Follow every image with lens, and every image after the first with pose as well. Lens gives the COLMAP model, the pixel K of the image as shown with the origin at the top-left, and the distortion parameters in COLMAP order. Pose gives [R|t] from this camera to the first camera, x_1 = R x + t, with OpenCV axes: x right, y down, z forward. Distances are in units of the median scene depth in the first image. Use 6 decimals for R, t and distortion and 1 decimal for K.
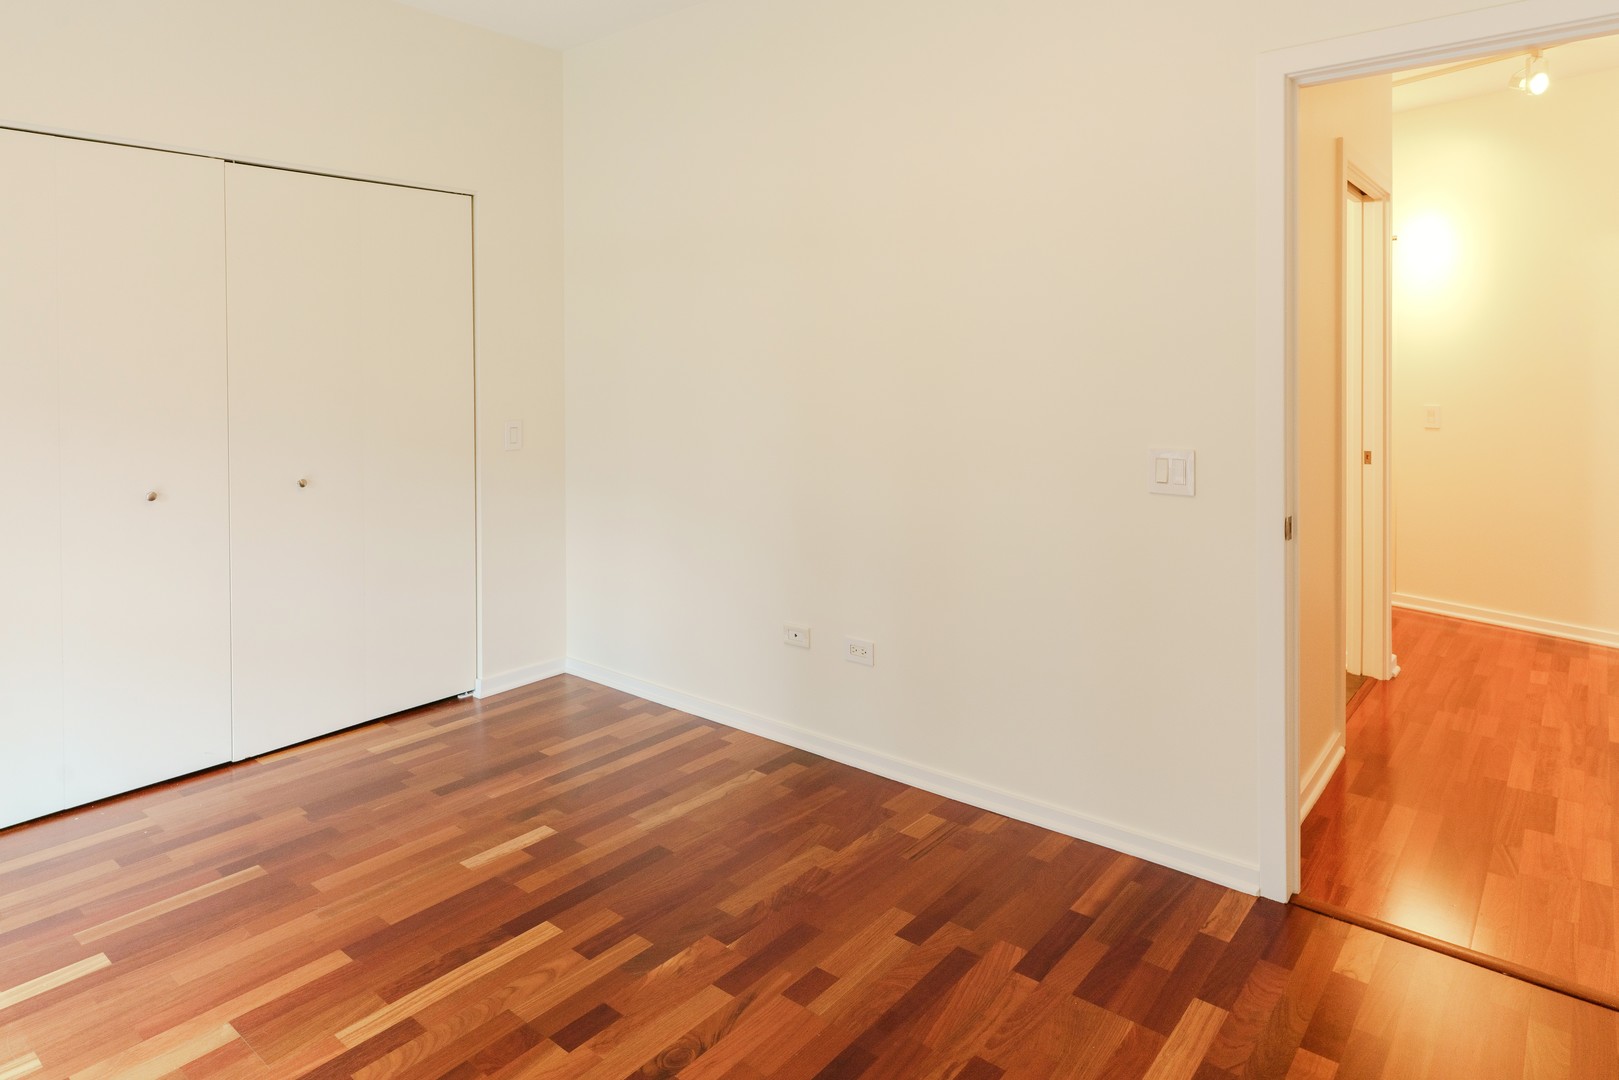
lens RADIAL K [[941.3, 0, 806.2], [0, 941.3, 541.8], [0, 0, 1]] dist [-0.002083, -0.000222]
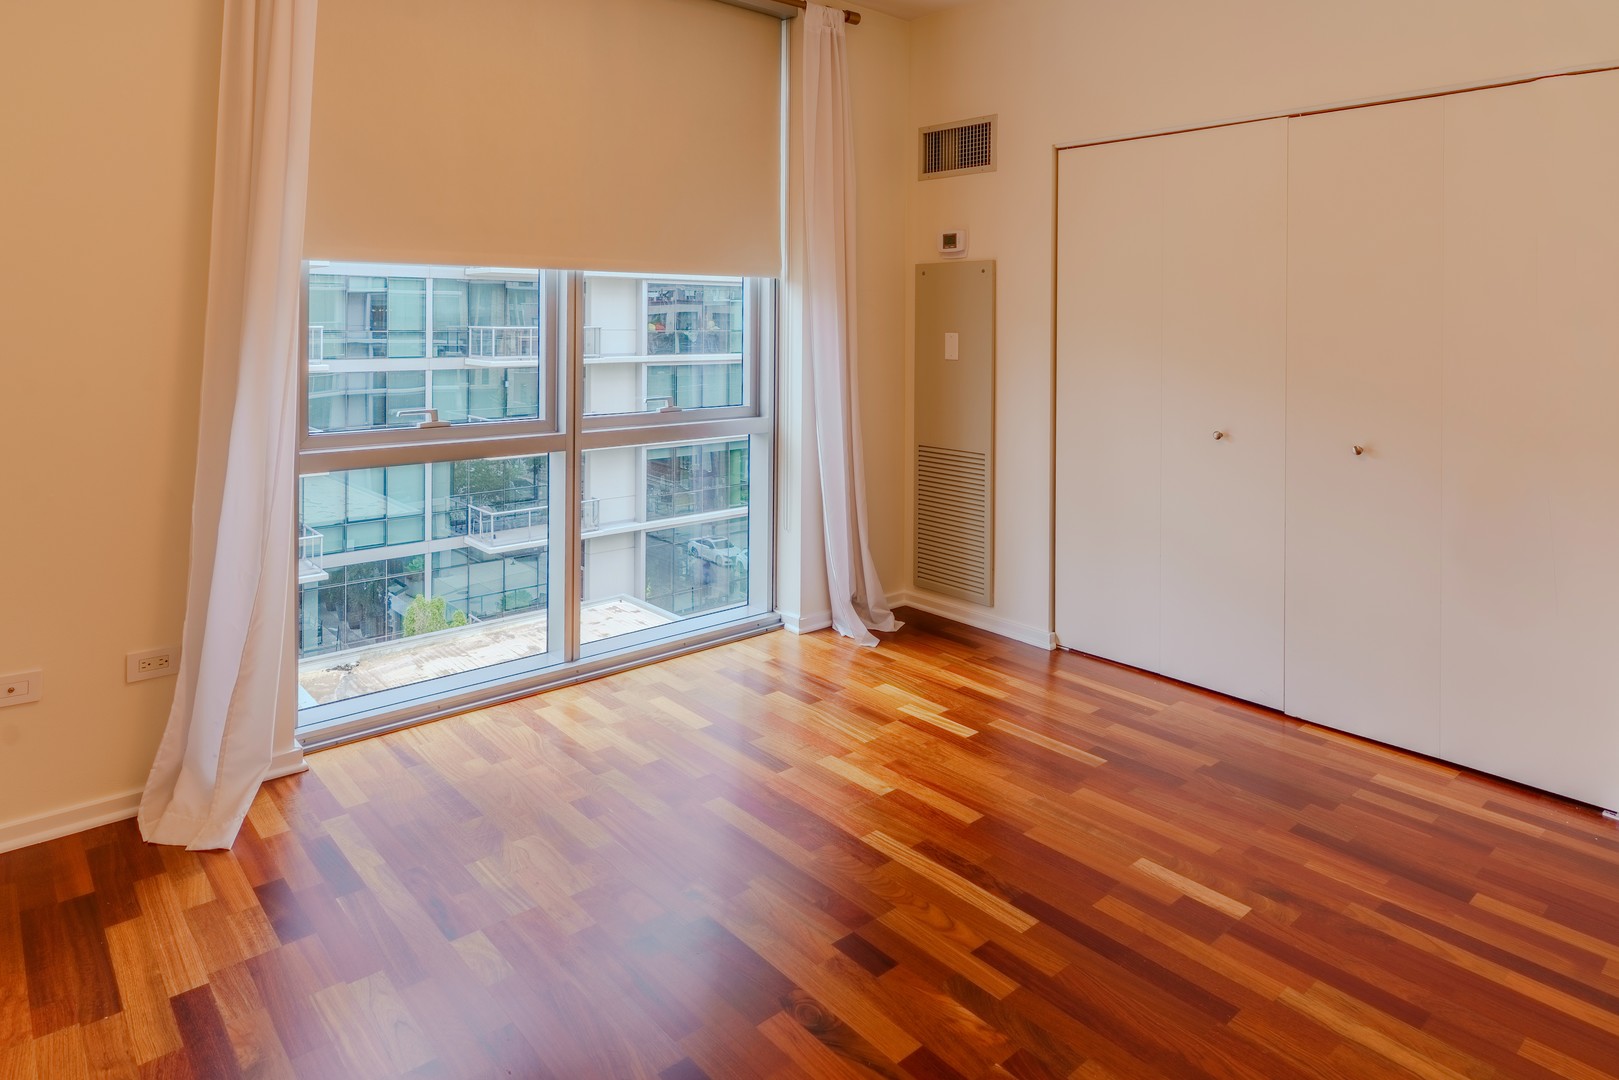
lens RADIAL K [[941.3, 0, 806.1], [0, 941.3, 538.0], [0, 0, 1]] dist [-0.002083, -0.000222]
pose [[-0.159244, 0.226491, -0.960908, 0.571800], [-0.191145, 0.947837, 0.255087, -0.149292], [0.968558, 0.224294, -0.107644, 0.798069]]
